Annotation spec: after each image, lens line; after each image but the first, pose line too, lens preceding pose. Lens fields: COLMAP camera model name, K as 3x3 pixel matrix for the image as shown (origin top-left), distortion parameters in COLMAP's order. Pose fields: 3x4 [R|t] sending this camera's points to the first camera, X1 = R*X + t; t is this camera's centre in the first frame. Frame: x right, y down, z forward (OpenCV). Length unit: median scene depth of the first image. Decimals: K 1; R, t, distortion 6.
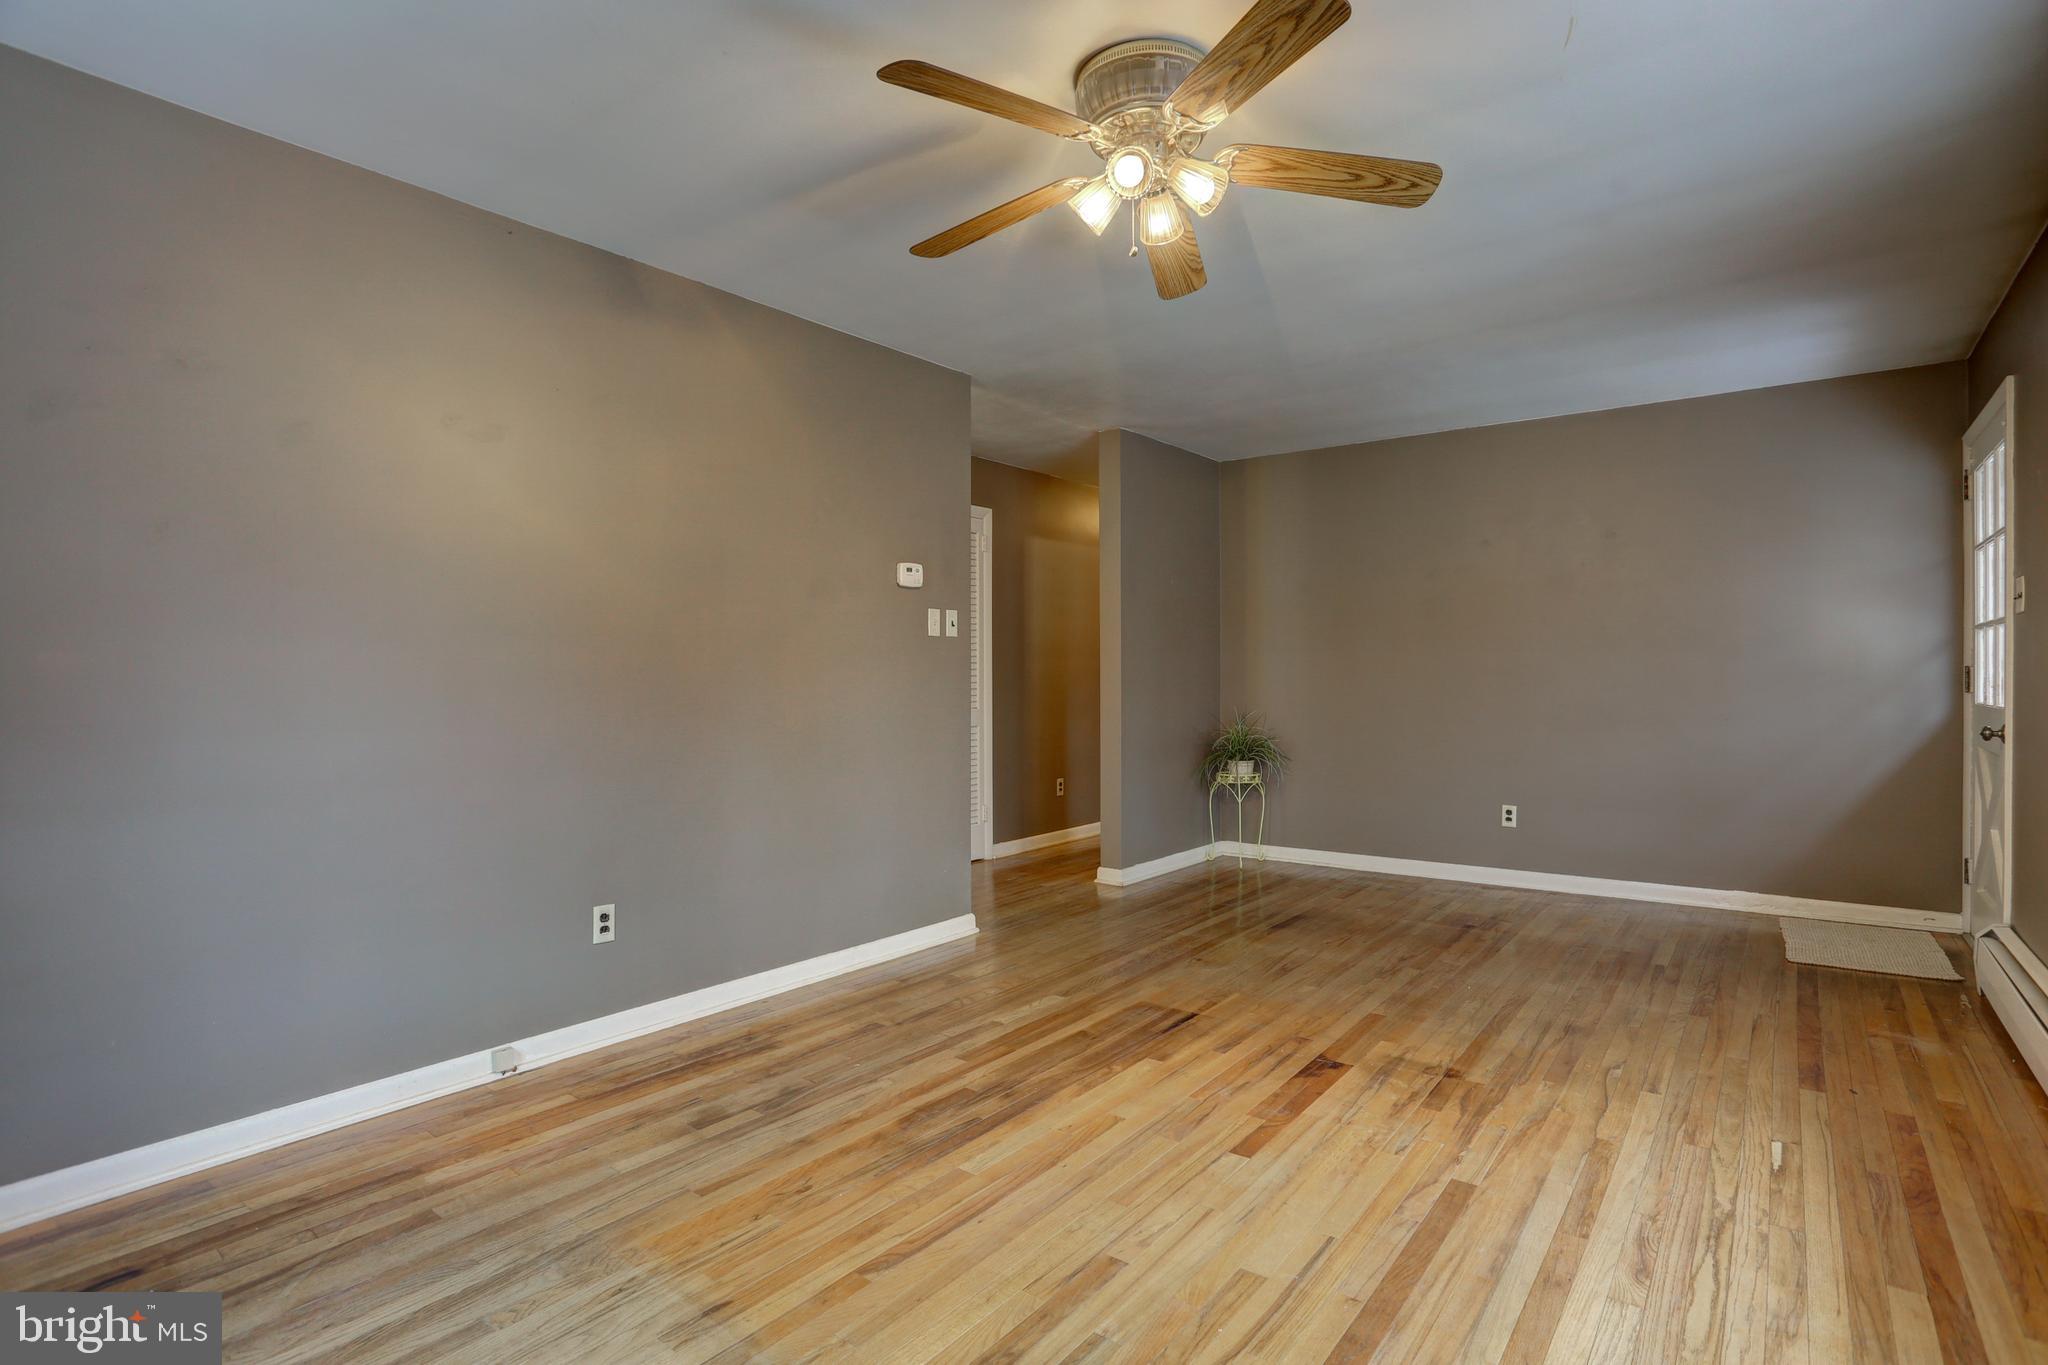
lens RADIAL K [[1002.3, 0, 1032.2], [0, 1002.3, 691.0], [0, 0, 1]] dist [-0.077297, 0.034151]
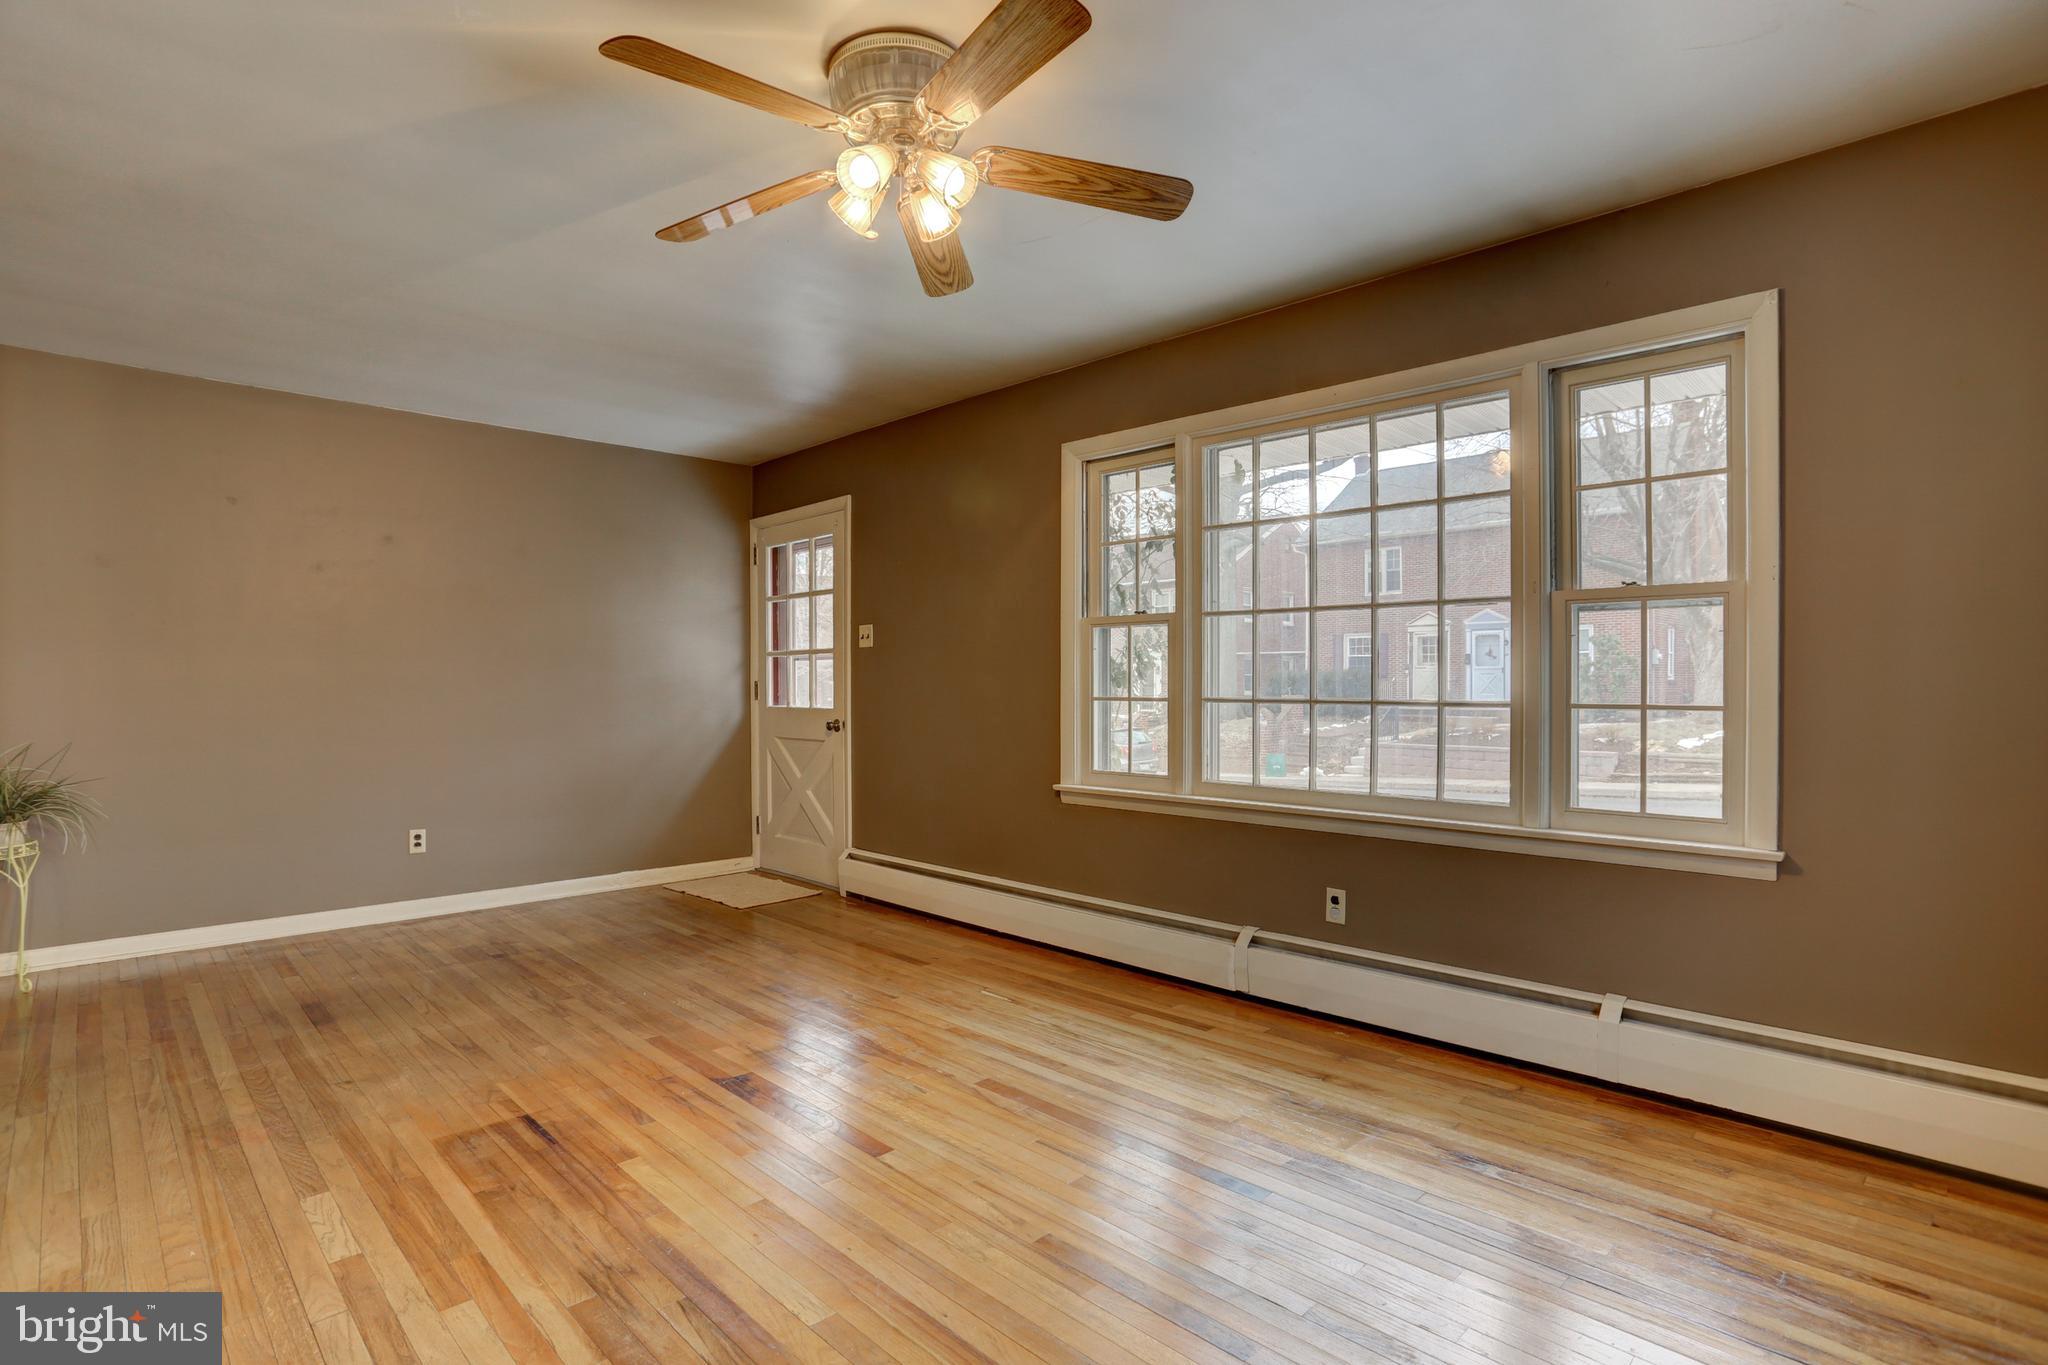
lens RADIAL K [[1002.3, 0, 1032.2], [0, 1002.3, 691.0], [0, 0, 1]] dist [-0.077297, 0.034151]
pose [[0.126884, -0.000266, 0.991917, -0.612829], [0.017591, 0.999843, -0.001982, -0.001928], [-0.991762, 0.017701, 0.126869, 0.557867]]
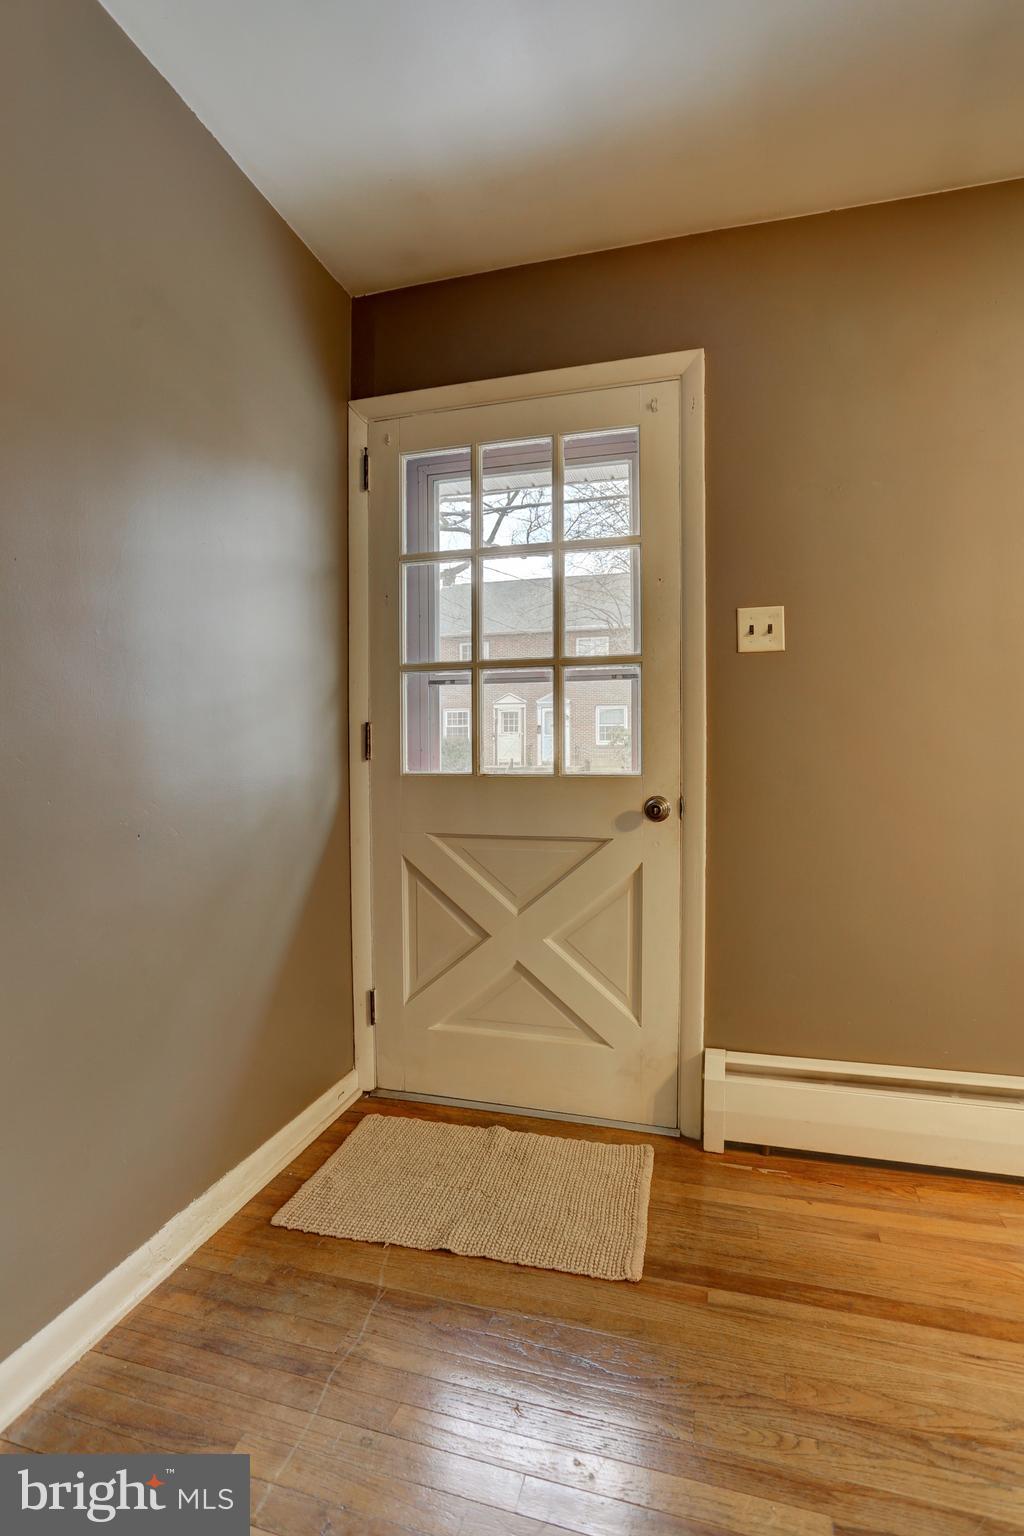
lens RADIAL K [[756.1, 0, 524.8], [0, 756.1, 765.1], [0, 0, 1]] dist [-0.082678, 0.036020]
pose [[-0.374158, -0.011352, 0.927296, 0.570372], [0.022205, 0.999529, 0.021196, -0.005777], [-0.927099, 0.028521, -0.373730, 1.520017]]
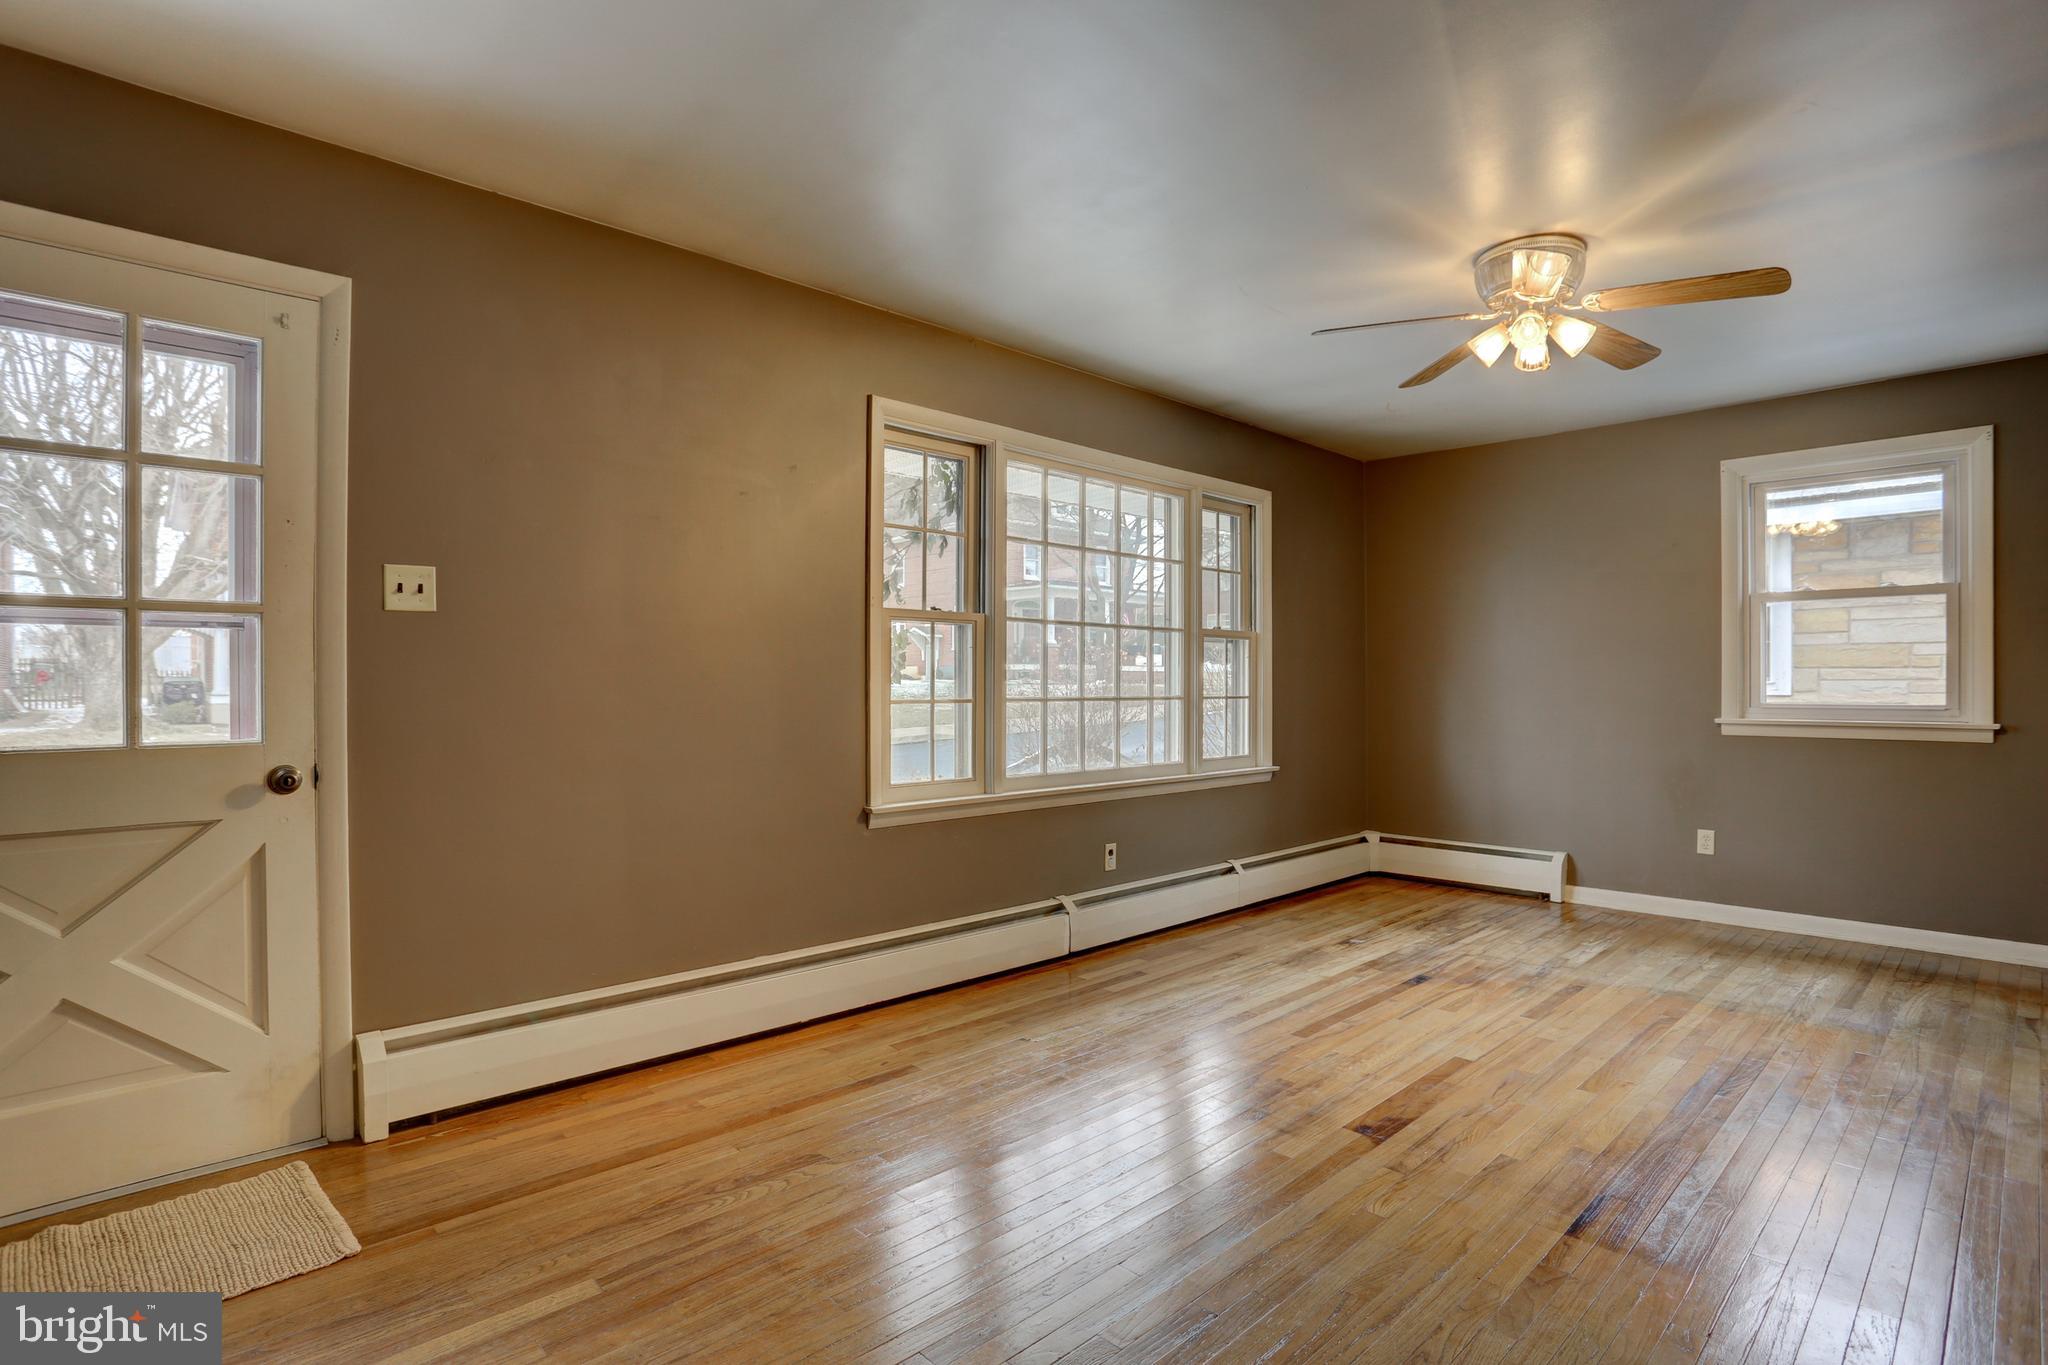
lens RADIAL K [[1008.1, 0, 1024.7], [0, 1008.1, 689.3], [0, 0, 1]] dist [-0.082678, 0.036020]
pose [[-0.988180, 0.005058, 0.153217, 0.452170], [0.008877, 0.999666, 0.024251, -0.035560], [-0.153043, 0.025324, -0.987895, 1.835360]]
